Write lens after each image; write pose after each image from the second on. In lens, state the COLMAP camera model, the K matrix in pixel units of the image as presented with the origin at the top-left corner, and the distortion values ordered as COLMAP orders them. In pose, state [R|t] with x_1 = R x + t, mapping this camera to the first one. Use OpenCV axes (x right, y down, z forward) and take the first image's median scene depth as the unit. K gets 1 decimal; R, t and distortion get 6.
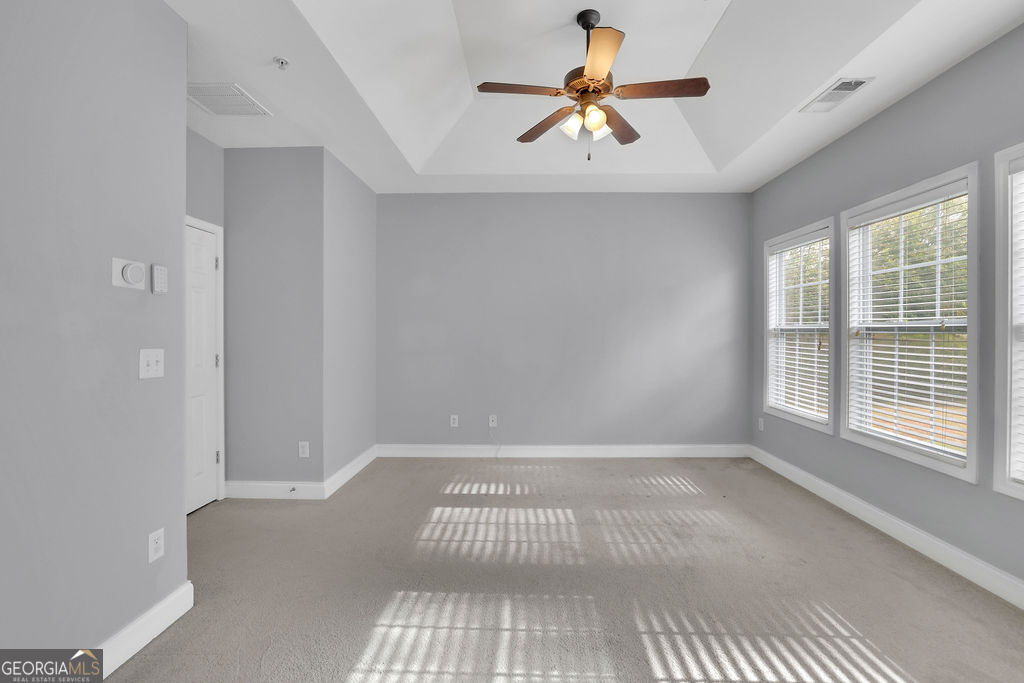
lens RADIAL K [[441.9, 0, 522.5], [0, 441.9, 341.9], [0, 0, 1]] dist [-0.037803, 0.011414]
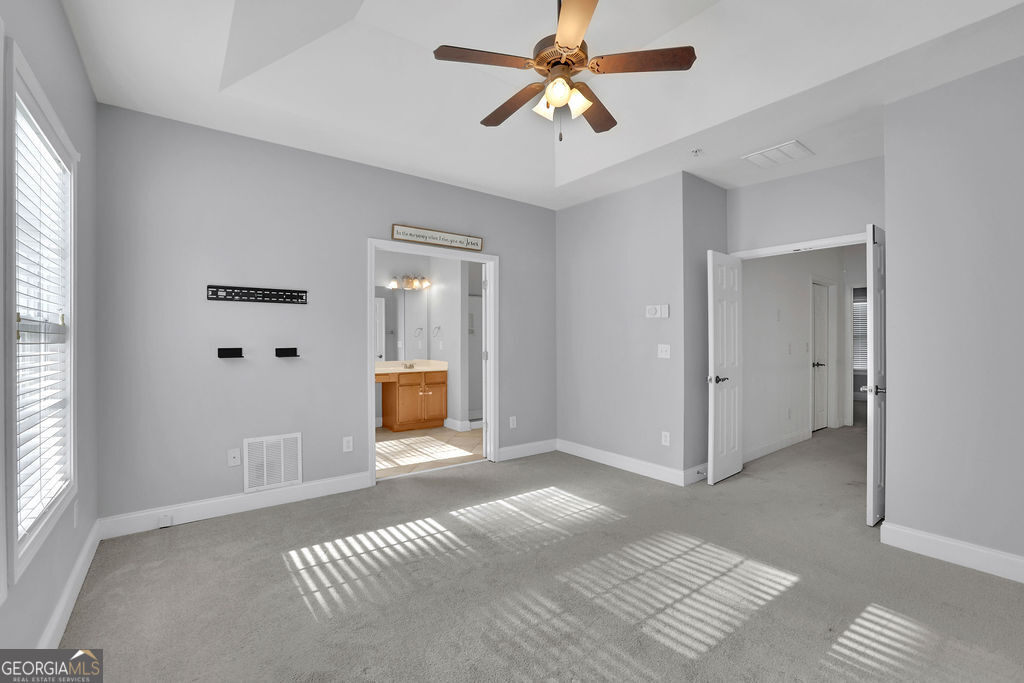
lens RADIAL K [[441.9, 0, 500.2], [0, 441.9, 337.8], [0, 0, 1]] dist [-0.037803, 0.011414]
pose [[-0.794511, 0.004047, -0.607237, 0.767804], [-0.006317, 0.999869, 0.014929, -0.020634], [0.607217, 0.015697, -0.794381, 1.591457]]
